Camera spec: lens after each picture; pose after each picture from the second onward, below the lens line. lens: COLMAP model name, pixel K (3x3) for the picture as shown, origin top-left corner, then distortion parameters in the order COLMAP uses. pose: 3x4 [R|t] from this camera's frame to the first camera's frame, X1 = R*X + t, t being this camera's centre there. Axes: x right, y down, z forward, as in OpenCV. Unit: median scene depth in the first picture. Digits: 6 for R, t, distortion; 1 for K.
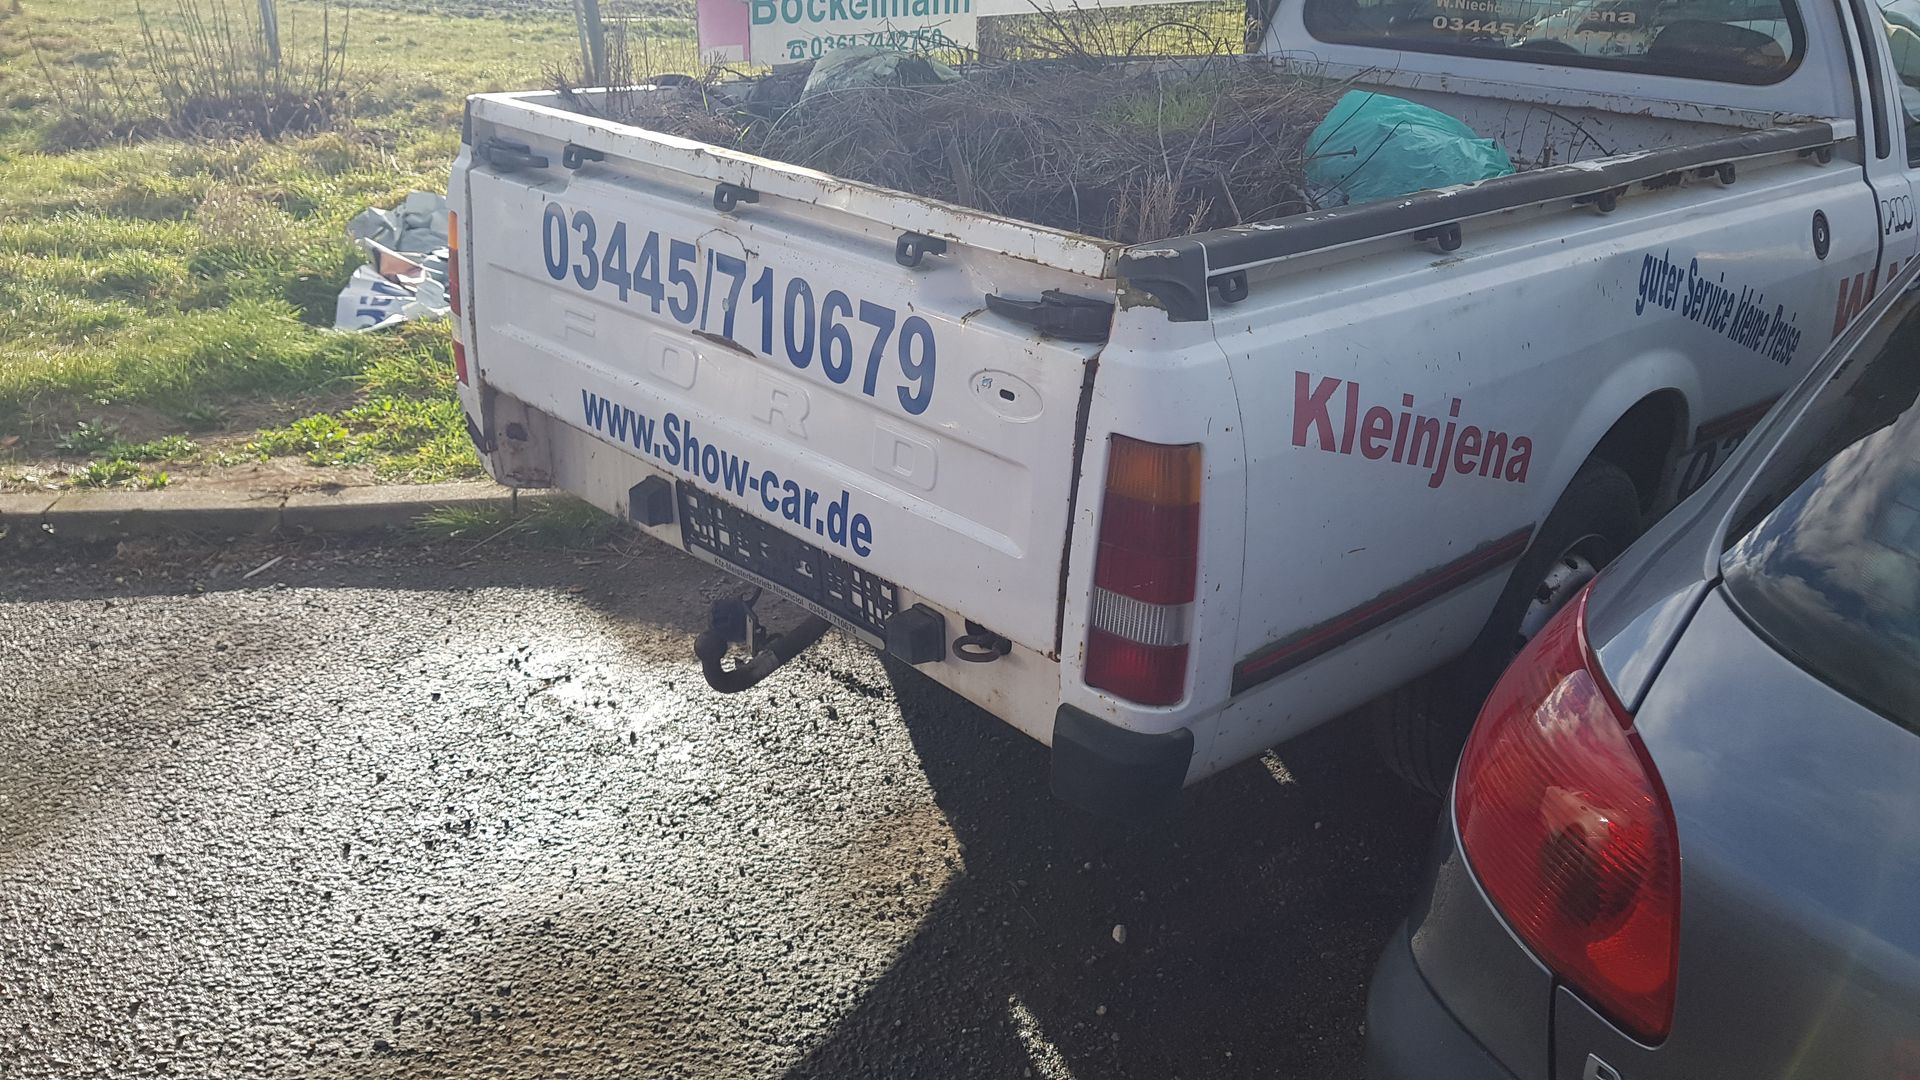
lens RADIAL K [[1537.6, 0, 960.0], [0, 1537.6, 540.0], [0, 0, 1]] dist [0.086855, -0.157470]
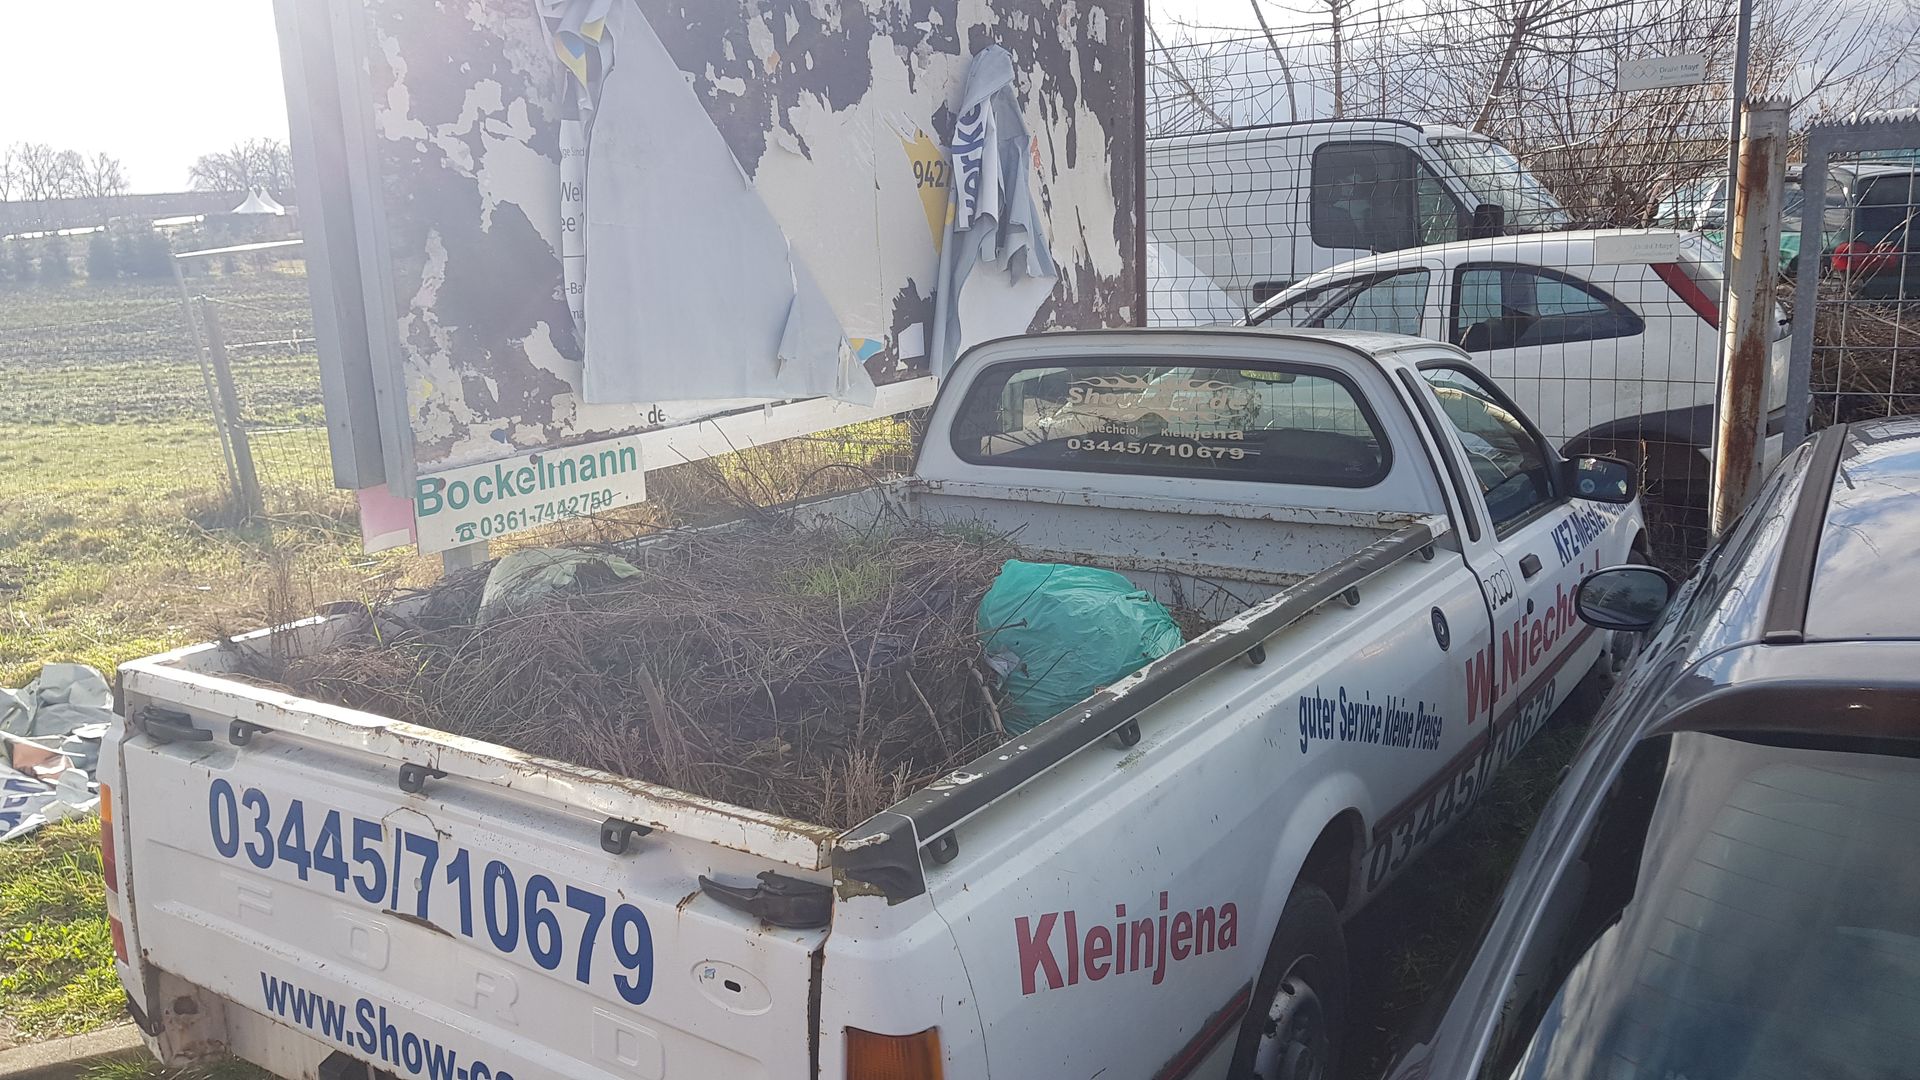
lens RADIAL K [[1539.8, 0, 925.3], [0, 1539.8, 533.1], [0, 0, 1]] dist [0.057084, -0.116009]
pose [[0.977248, -0.099079, 0.187537, -0.004038], [0.136632, 0.970361, -0.199327, -0.125913], [-0.162230, 0.220415, 0.961820, -0.016702]]
